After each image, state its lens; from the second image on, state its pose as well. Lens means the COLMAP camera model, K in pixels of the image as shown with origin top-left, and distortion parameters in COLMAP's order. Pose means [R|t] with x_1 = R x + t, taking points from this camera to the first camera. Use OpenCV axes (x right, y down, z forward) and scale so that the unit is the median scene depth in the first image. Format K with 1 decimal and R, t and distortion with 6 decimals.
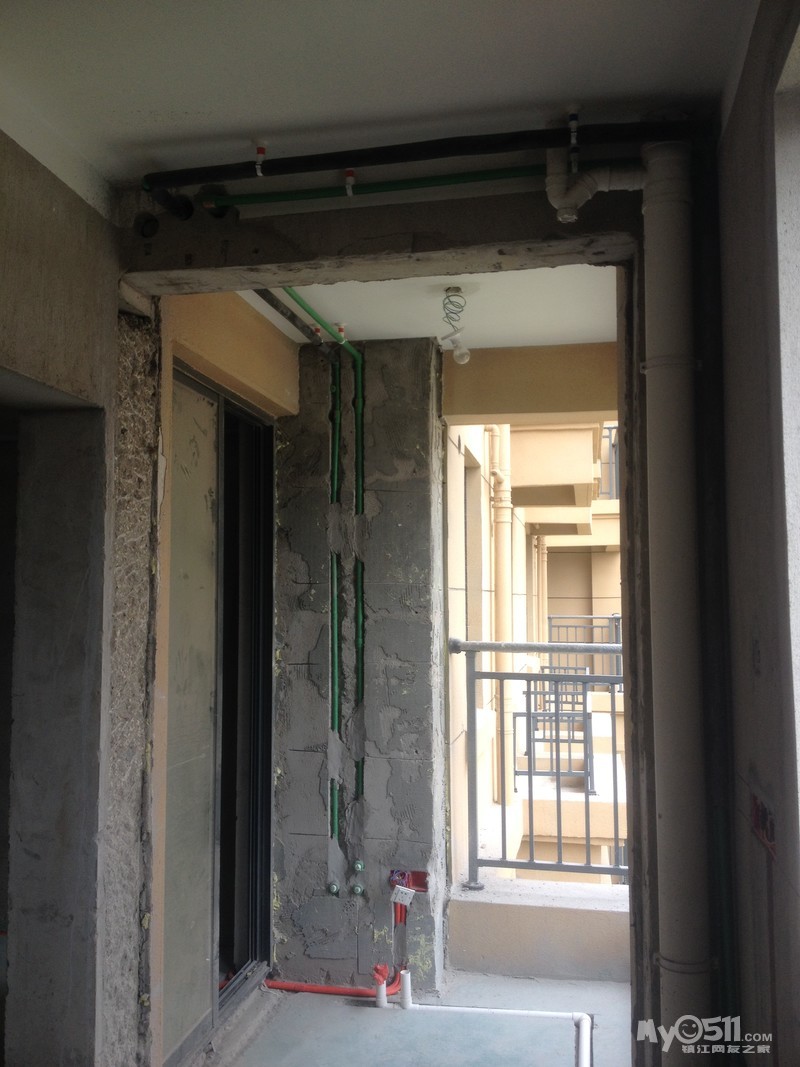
lens RADIAL K [[1003.3, 0, 405.3], [0, 1003.3, 528.3], [0, 0, 1]] dist [0.117003, -0.187057]
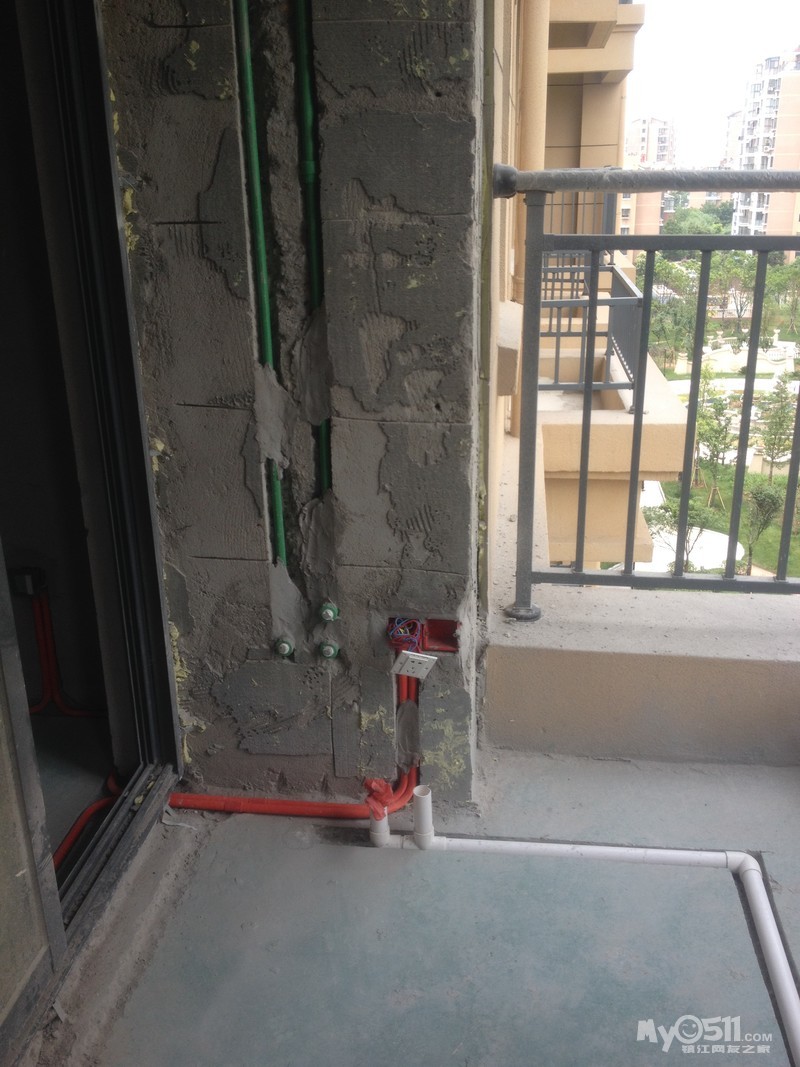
lens RADIAL K [[1003.3, 0, 405.3], [0, 1003.3, 528.3], [0, 0, 1]] dist [0.117003, -0.187057]
pose [[0.997890, -0.032332, 0.056307, -0.033703], [0.006903, 0.915116, 0.403131, 0.077775], [-0.064561, -0.401891, 0.913409, 0.524624]]
